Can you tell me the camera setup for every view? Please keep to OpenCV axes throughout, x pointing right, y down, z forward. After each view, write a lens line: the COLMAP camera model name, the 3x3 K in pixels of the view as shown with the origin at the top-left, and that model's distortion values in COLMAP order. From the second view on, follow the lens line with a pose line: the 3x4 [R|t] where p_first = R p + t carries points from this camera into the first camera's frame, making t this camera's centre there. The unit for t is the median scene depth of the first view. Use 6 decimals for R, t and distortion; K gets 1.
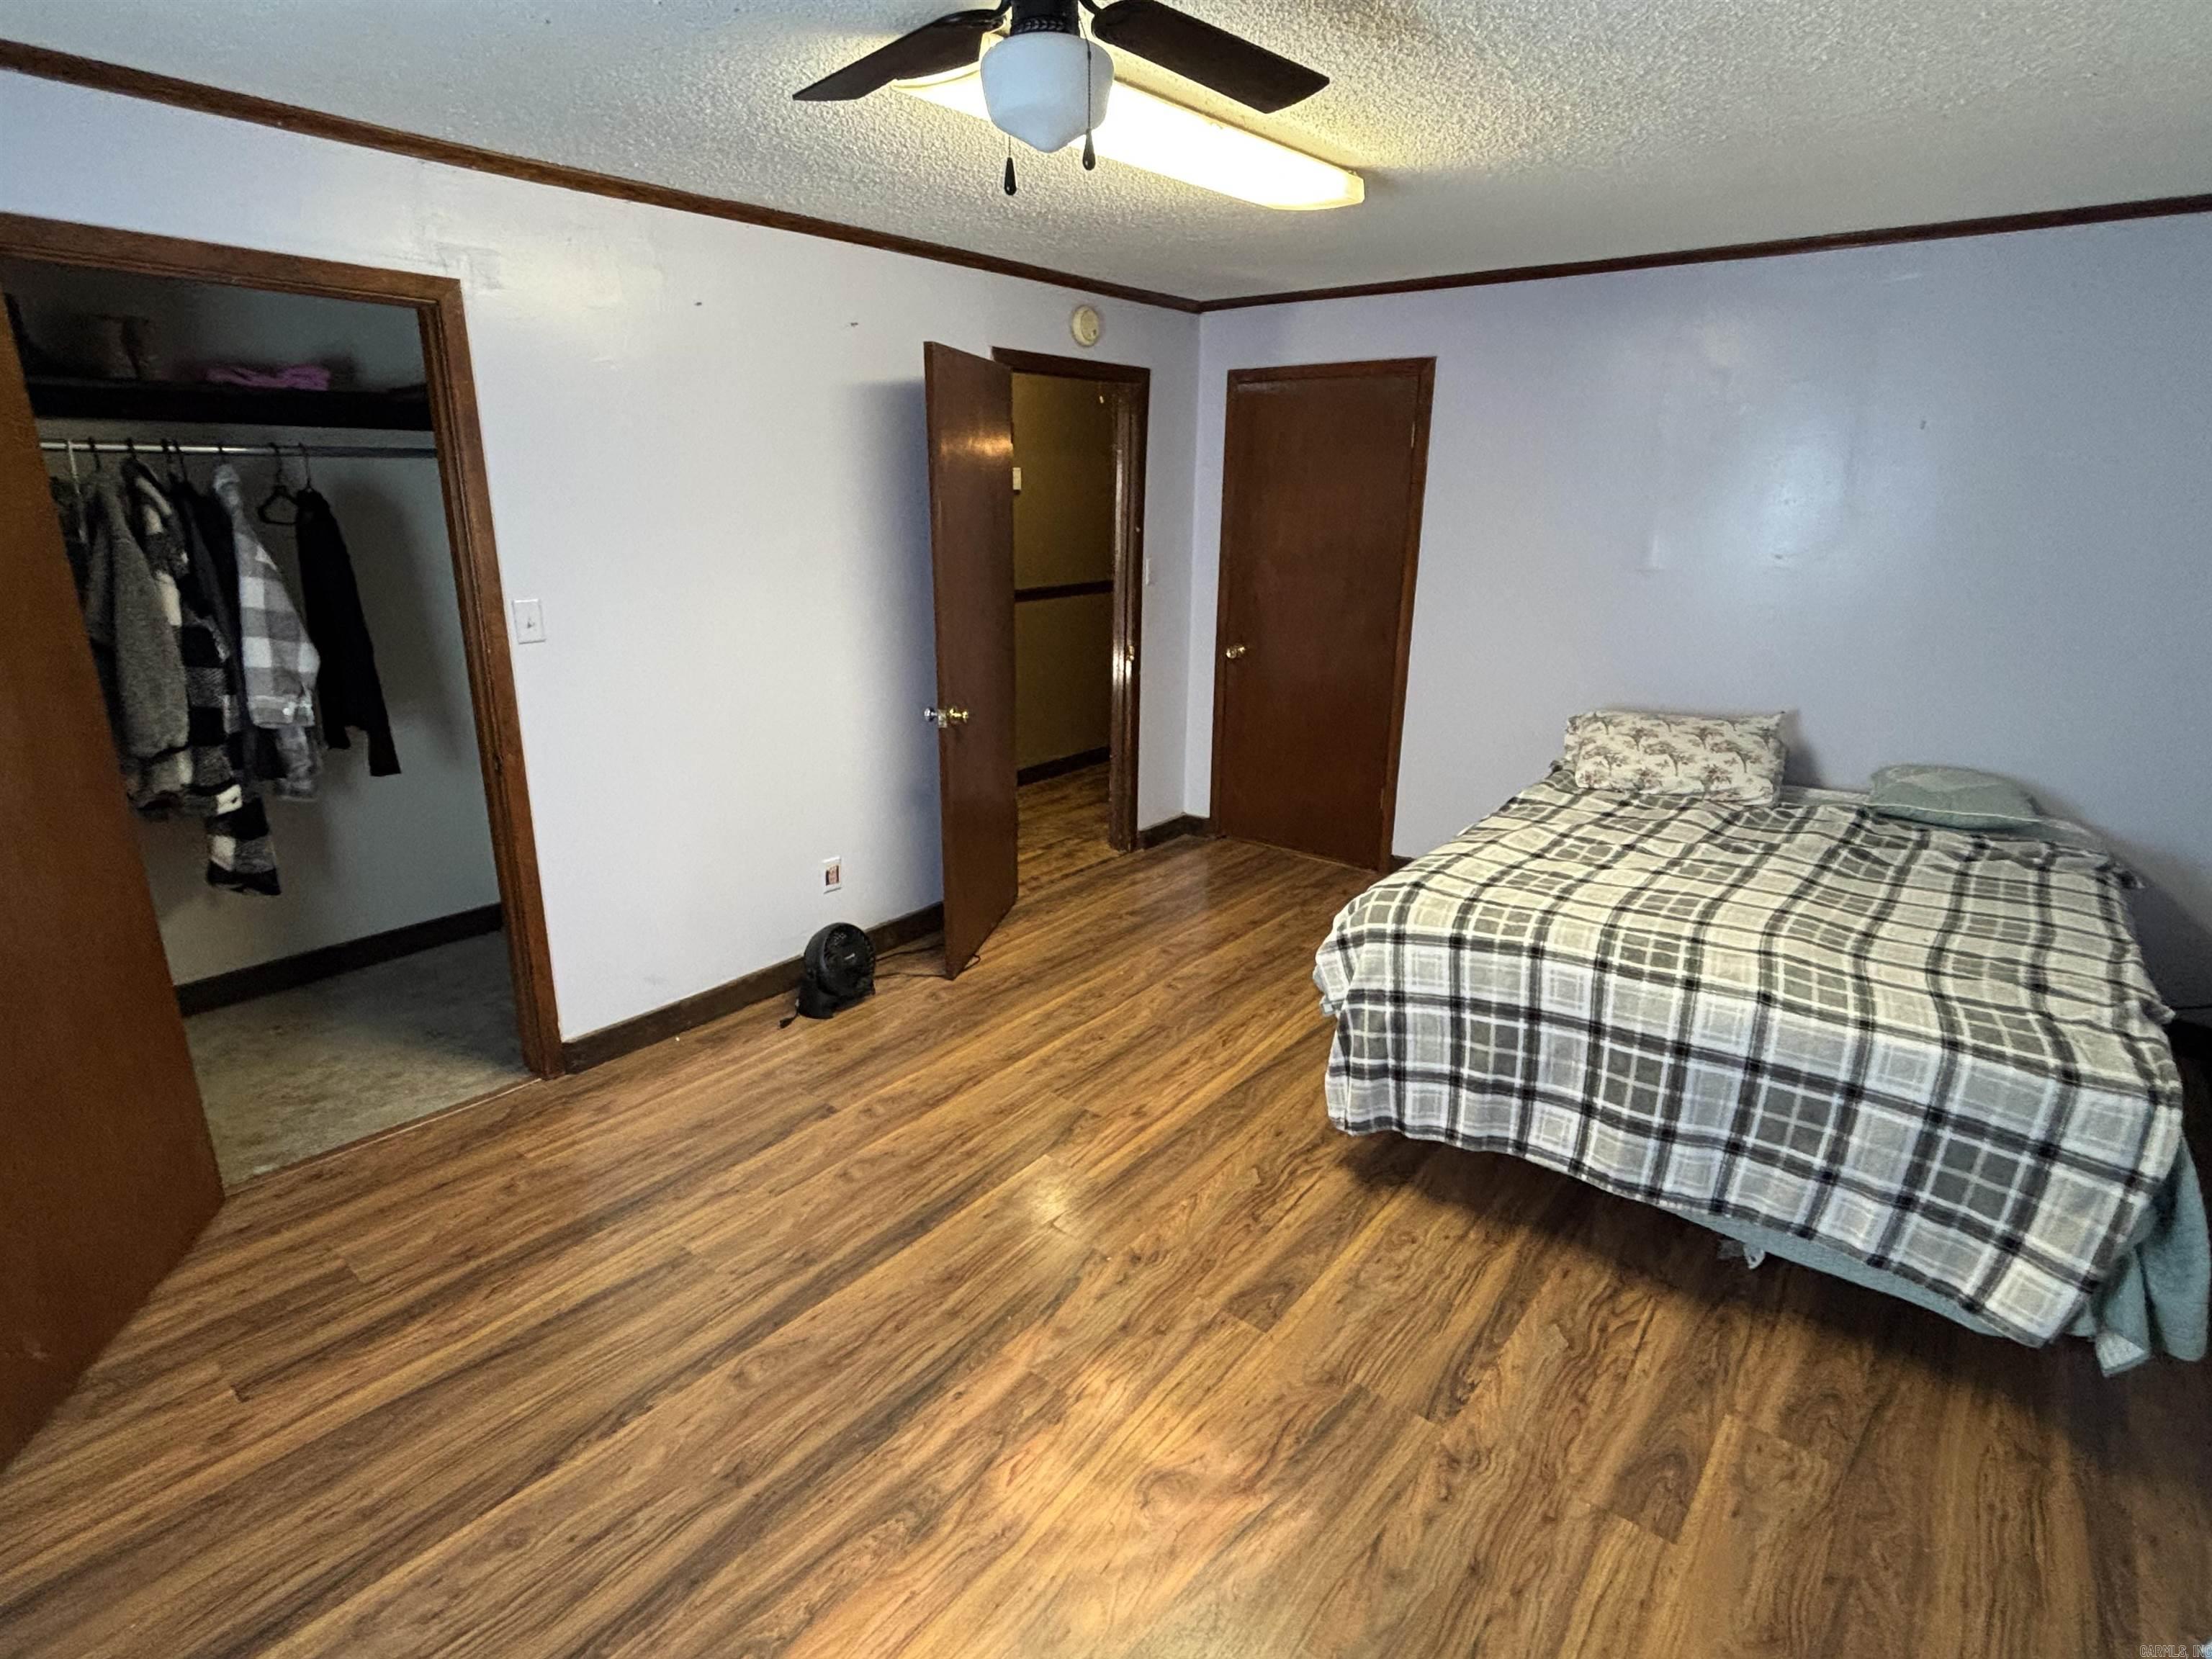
lens RADIAL K [[1128.7, 0, 1106.0], [0, 1128.7, 829.5], [0, 0, 1]] dist [-0.003003, -0.001040]
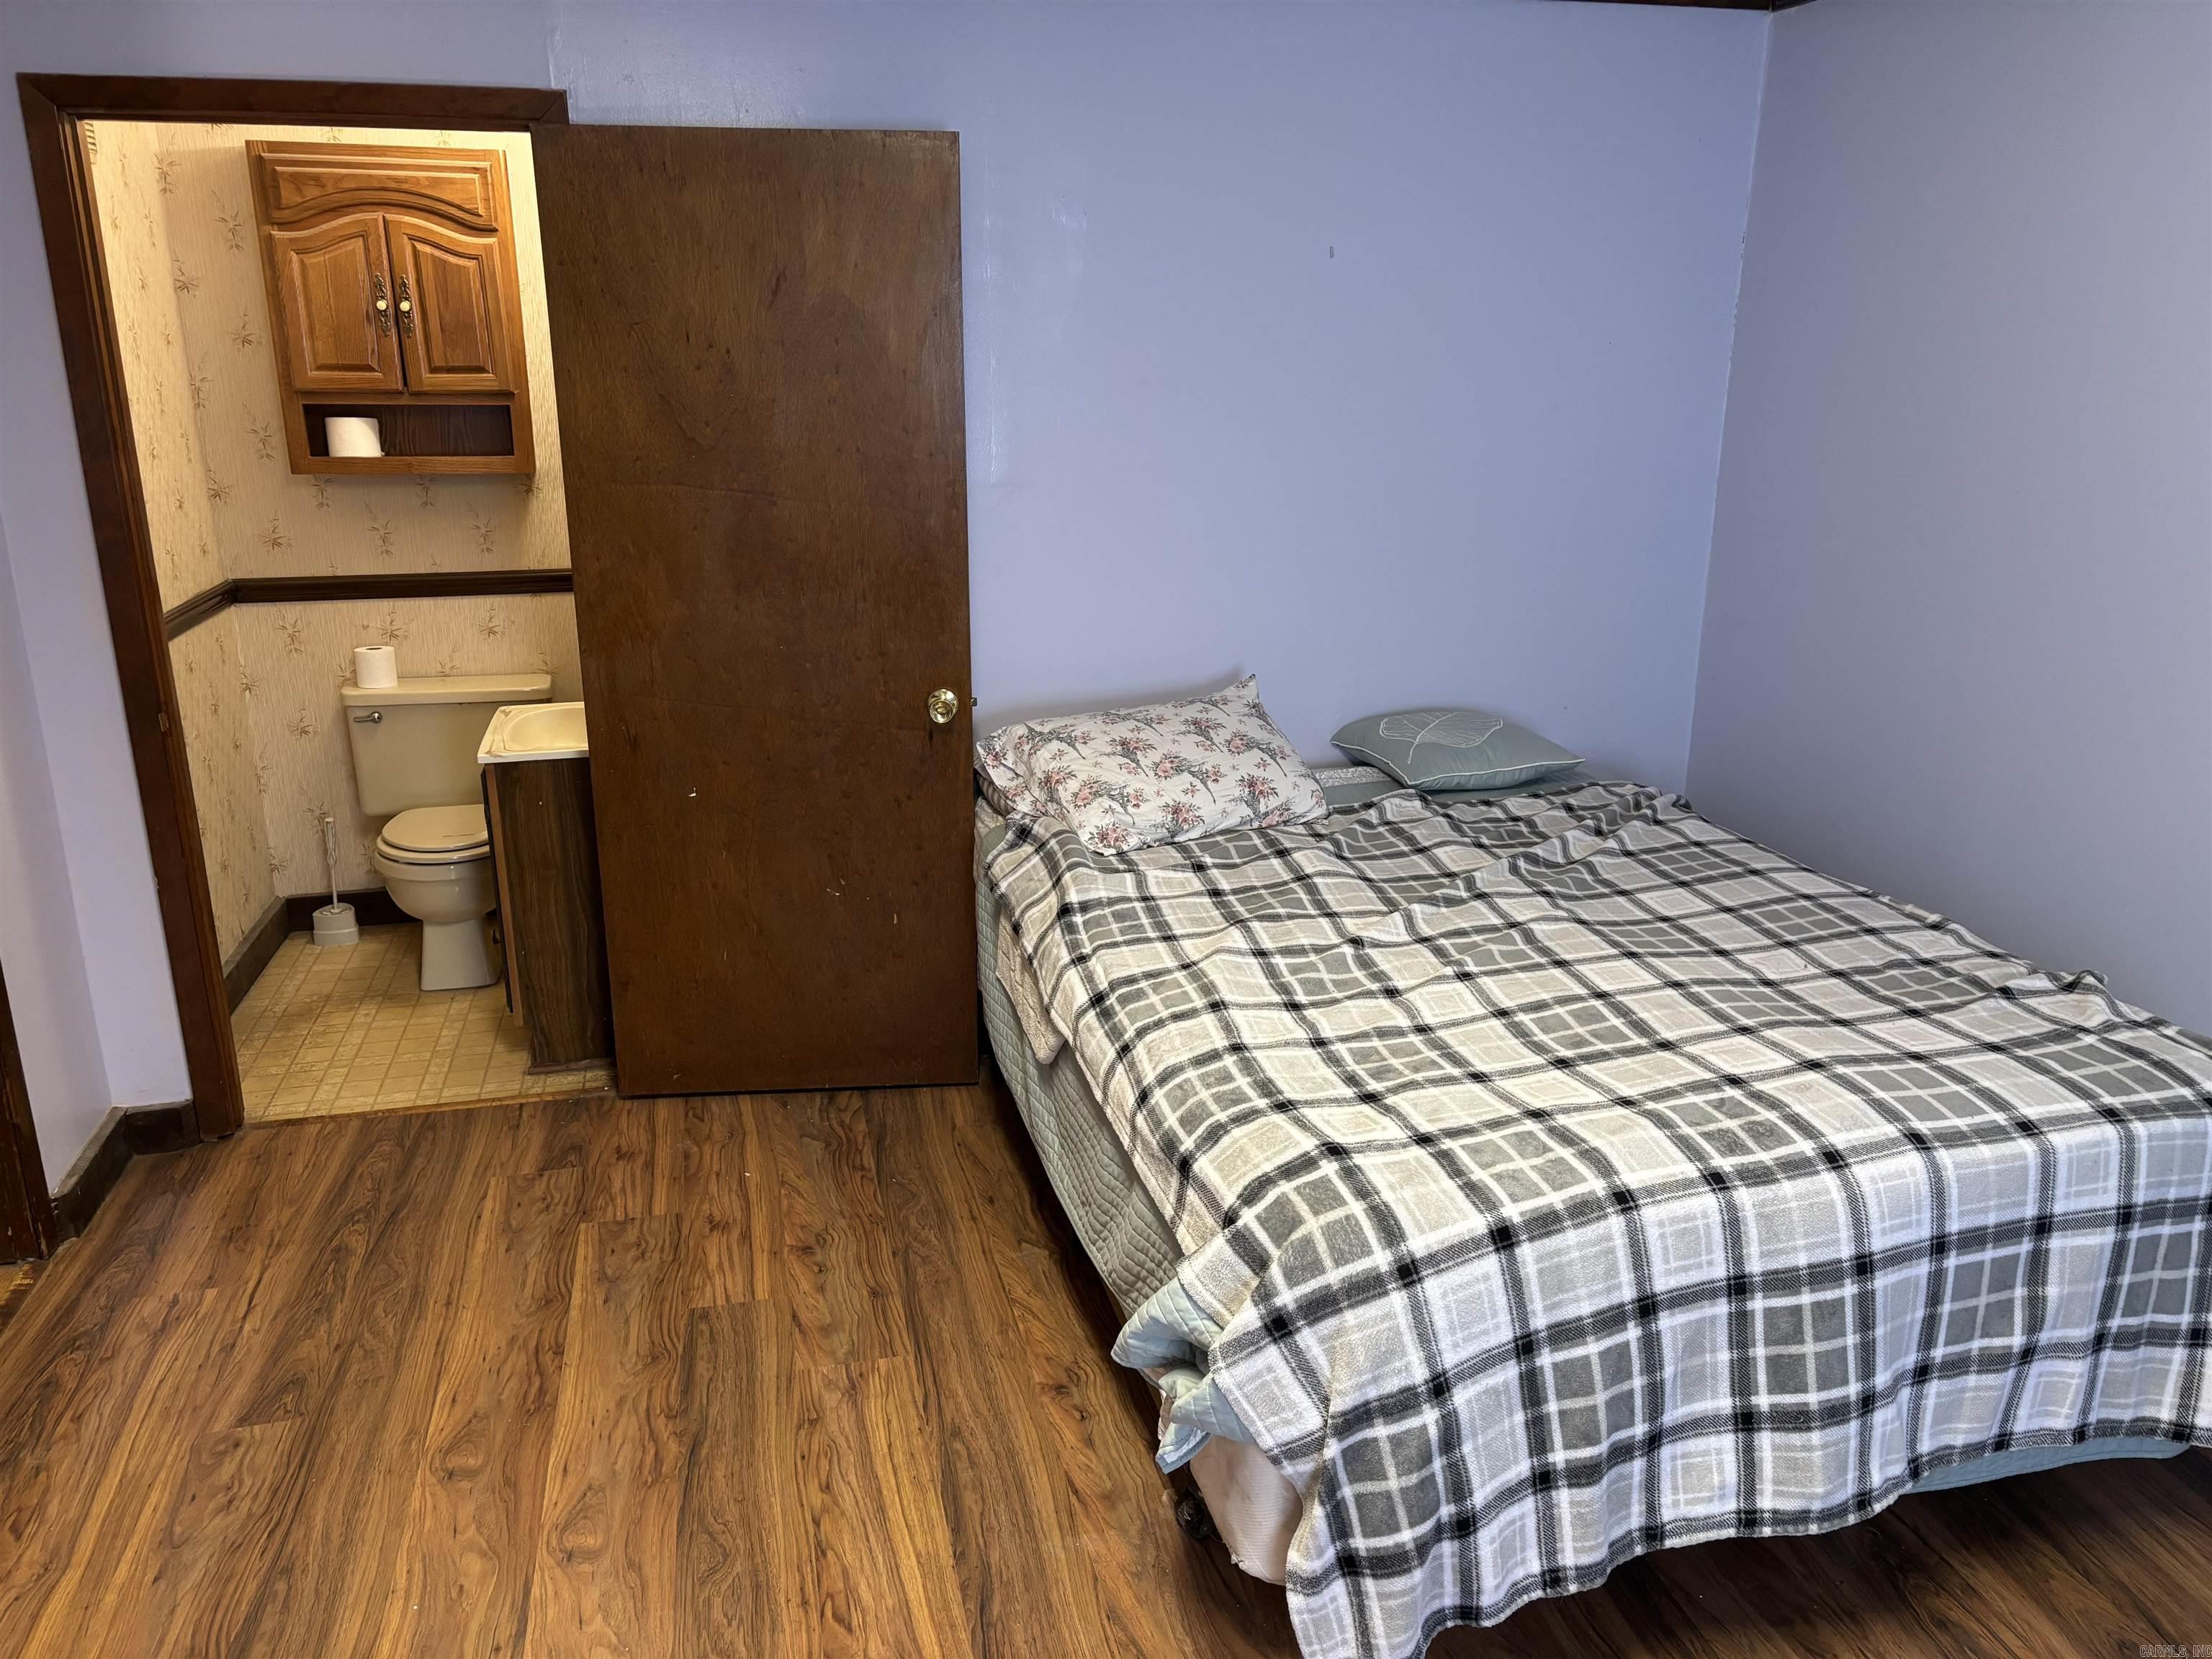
lens RADIAL K [[1654.2, 0, 1106.0], [0, 1654.2, 829.5], [0, 0, 1]] dist [0.024890, -0.041112]
pose [[0.624400, -0.237401, 0.744154, -0.327367], [0.241420, 0.964703, 0.105191, -0.205358], [-0.742860, 0.113972, 0.659674, 0.604117]]
